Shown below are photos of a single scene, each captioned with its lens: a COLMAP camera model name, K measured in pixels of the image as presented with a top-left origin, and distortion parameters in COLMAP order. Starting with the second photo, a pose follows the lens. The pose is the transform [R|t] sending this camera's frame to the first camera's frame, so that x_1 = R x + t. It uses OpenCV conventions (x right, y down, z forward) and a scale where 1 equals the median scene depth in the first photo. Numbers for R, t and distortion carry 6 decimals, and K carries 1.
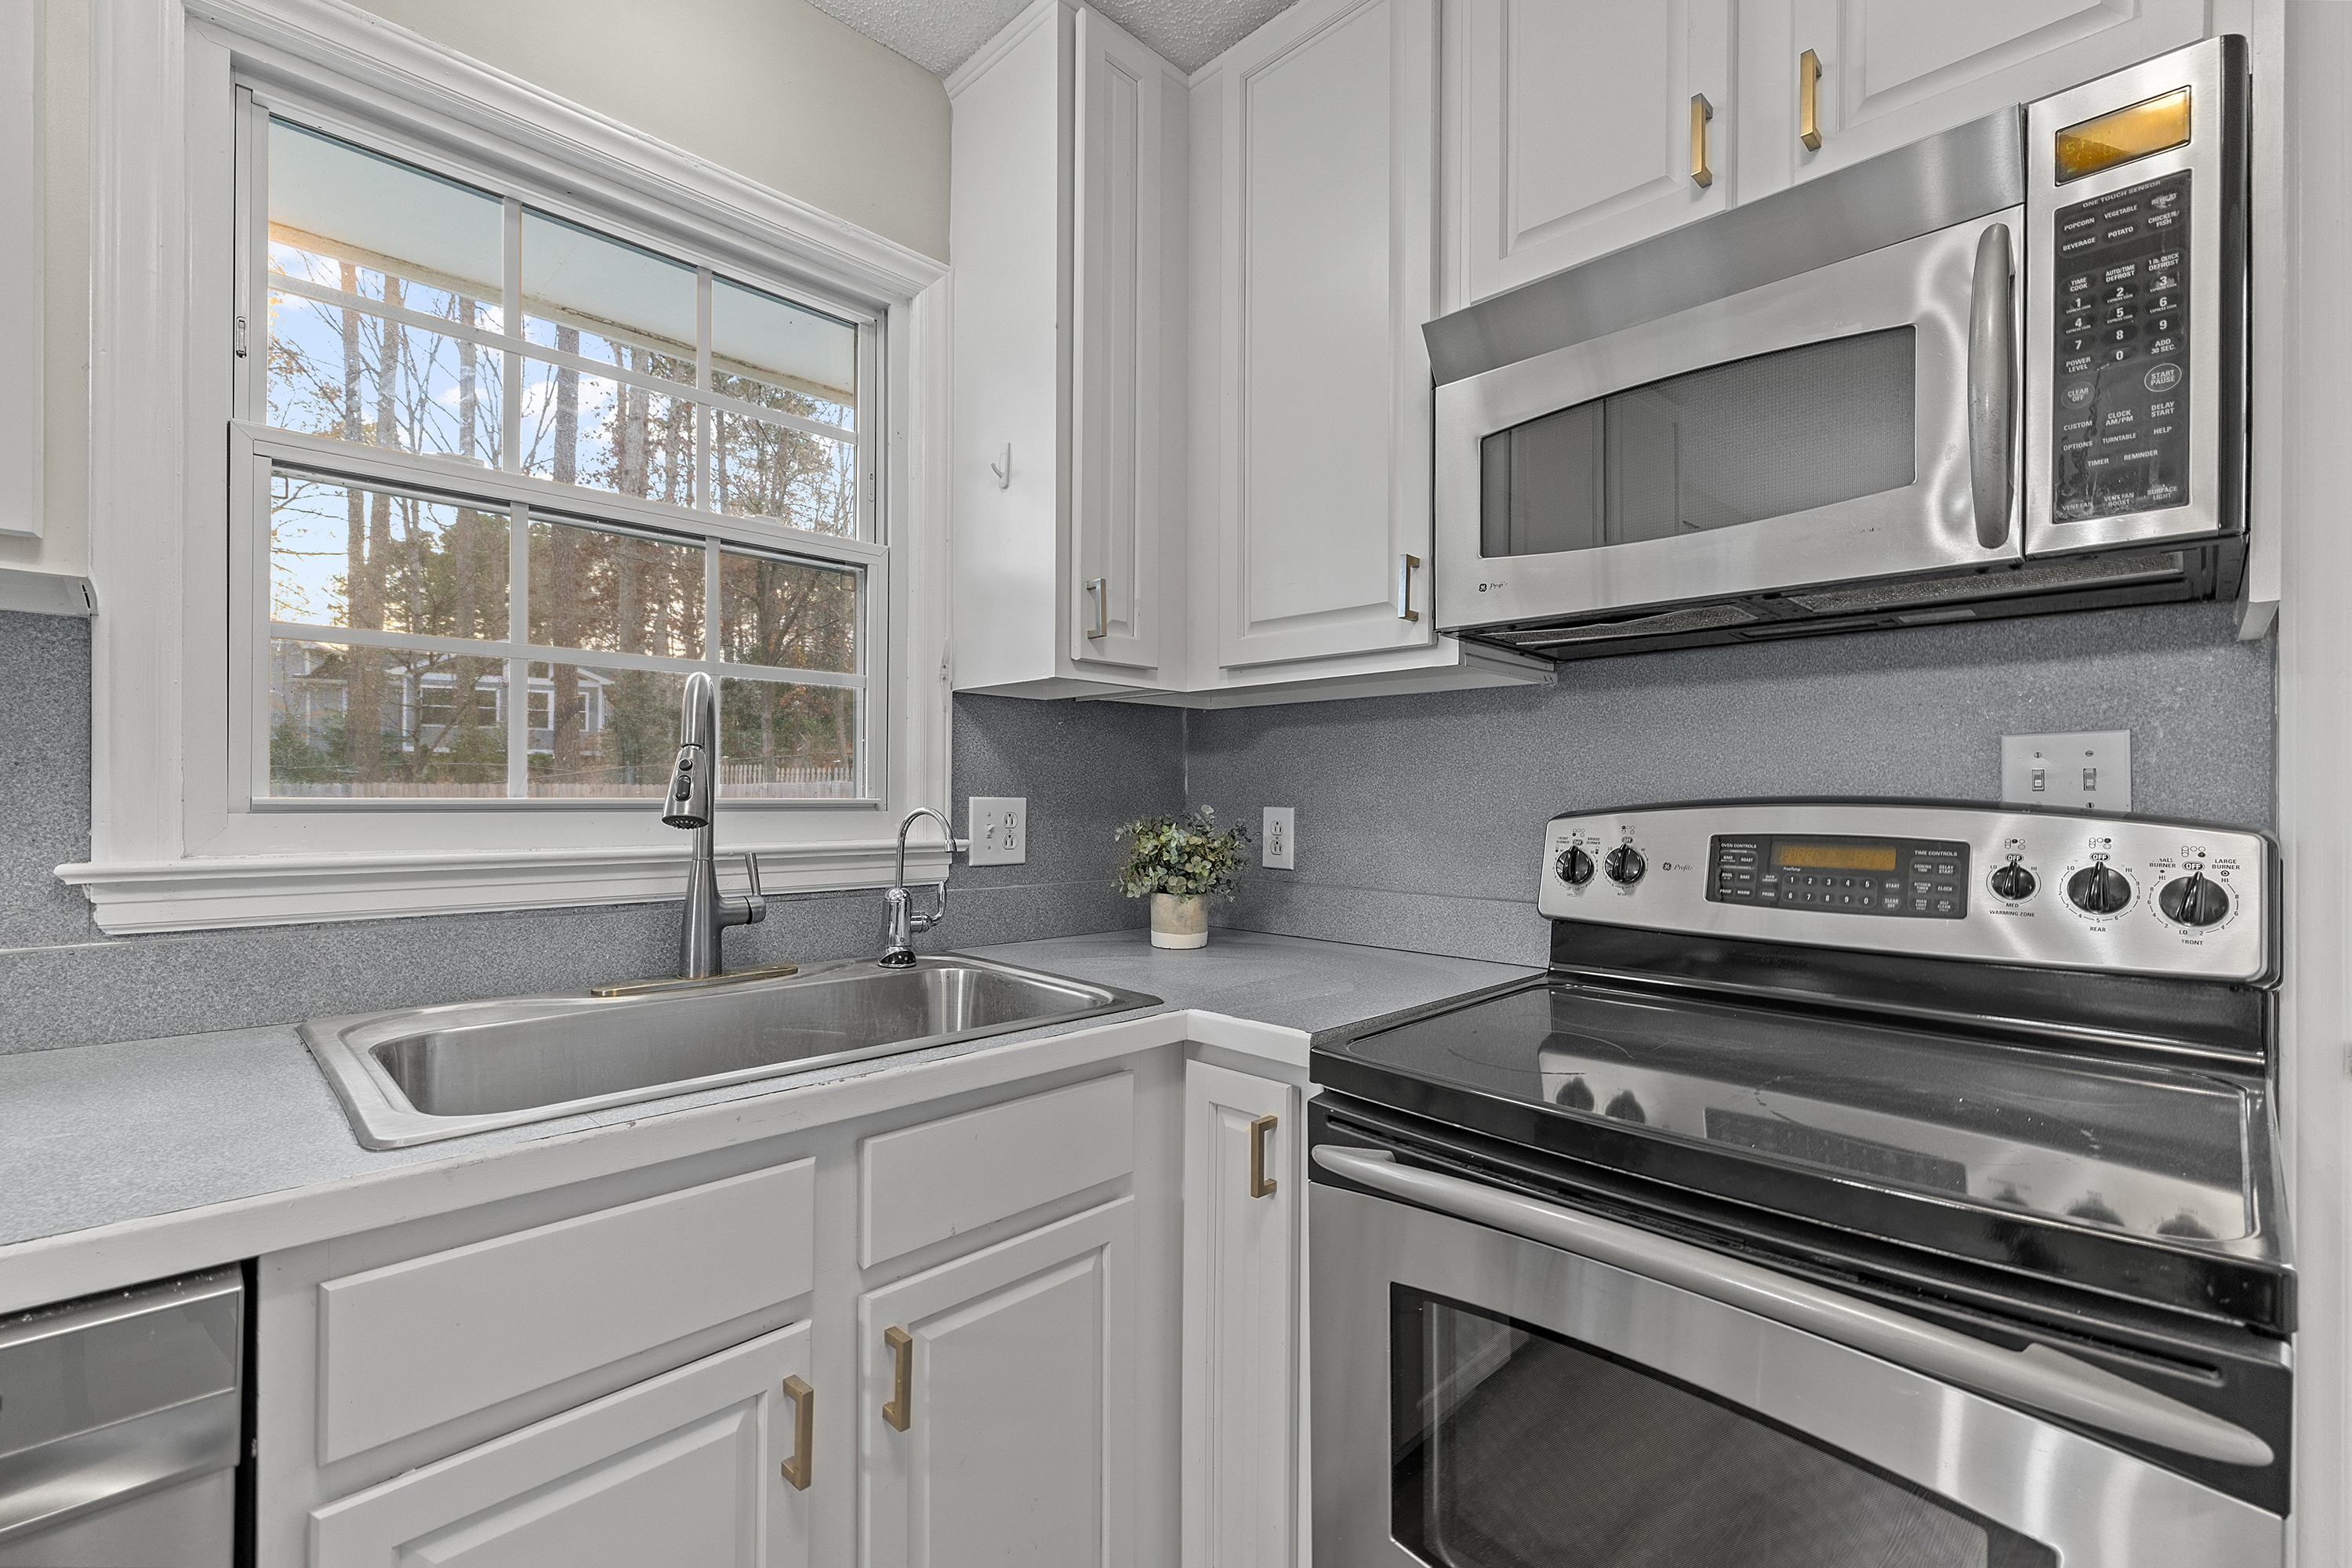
lens RADIAL K [[1027.4, 0, 1183.9], [0, 1027.4, 795.6], [0, 0, 1]] dist [0.000328, 0.000077]
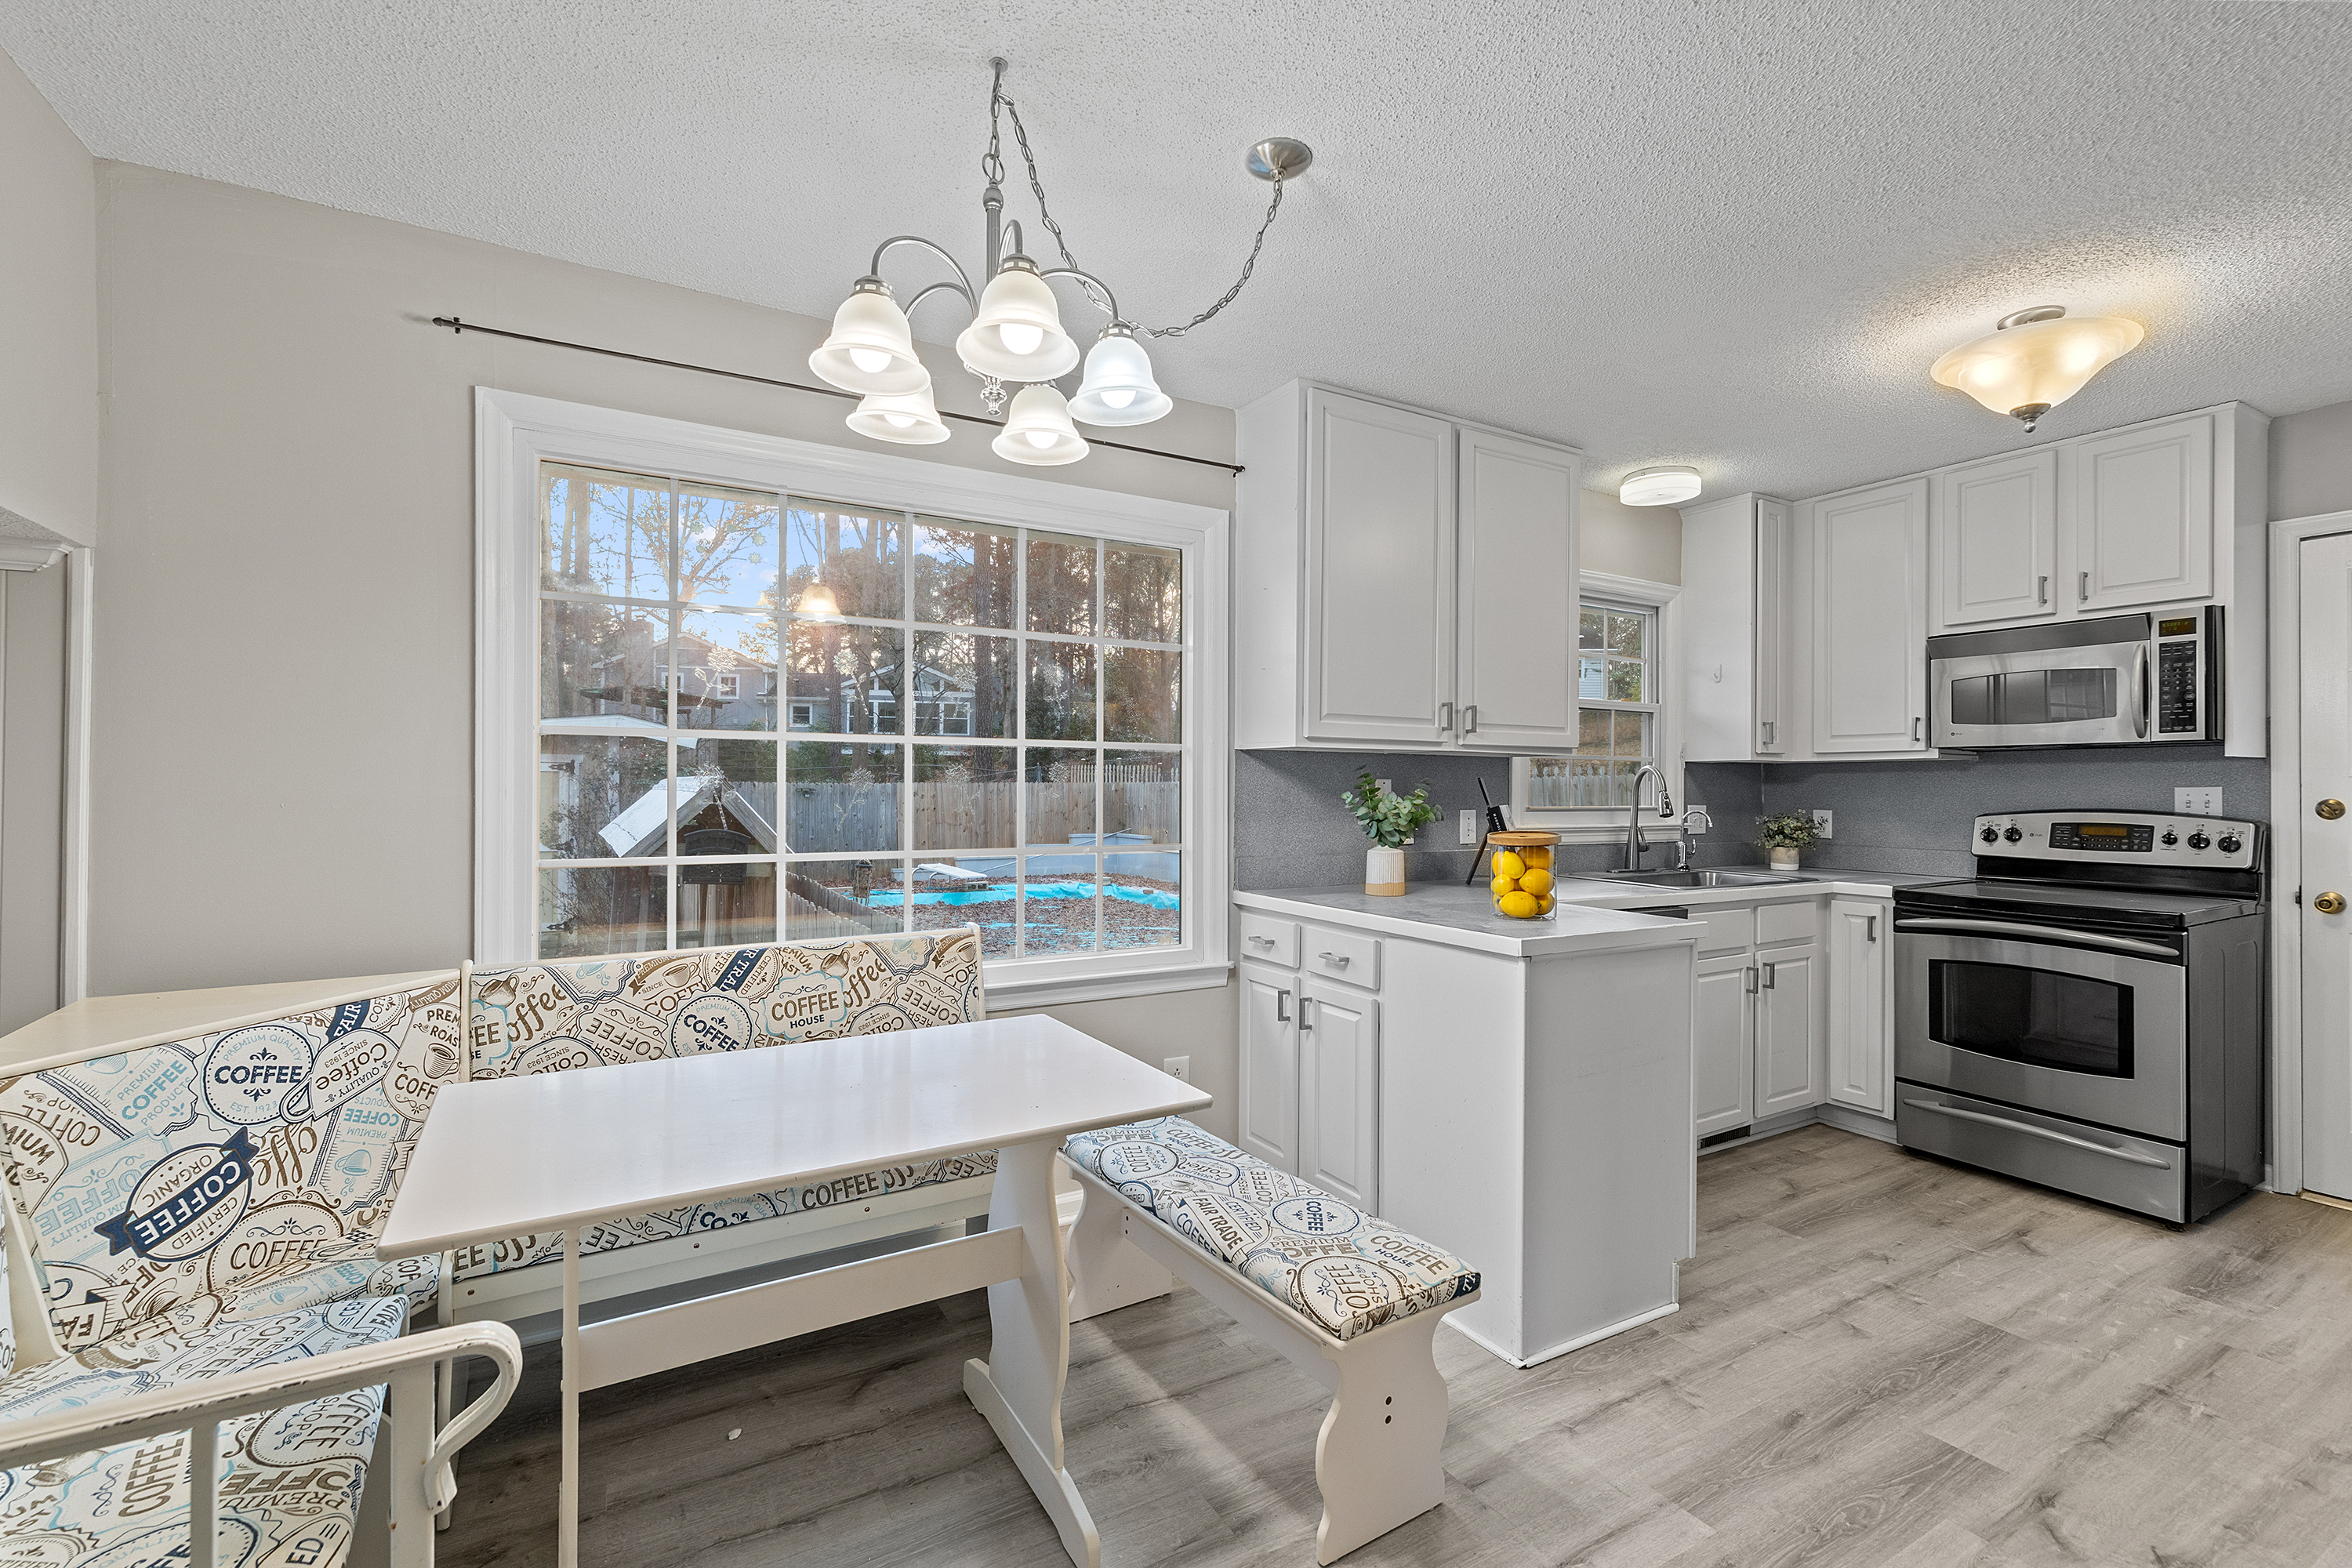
lens RADIAL K [[1024.4, 0, 1180.6], [0, 1024.4, 782.5], [0, 0, 1]] dist [0.000562, 0.000151]
pose [[0.964185, -0.001323, -0.265227, -0.872962], [-0.000098, 0.999986, -0.005345, -0.047504], [0.265230, 0.005180, 0.964171, -1.969817]]
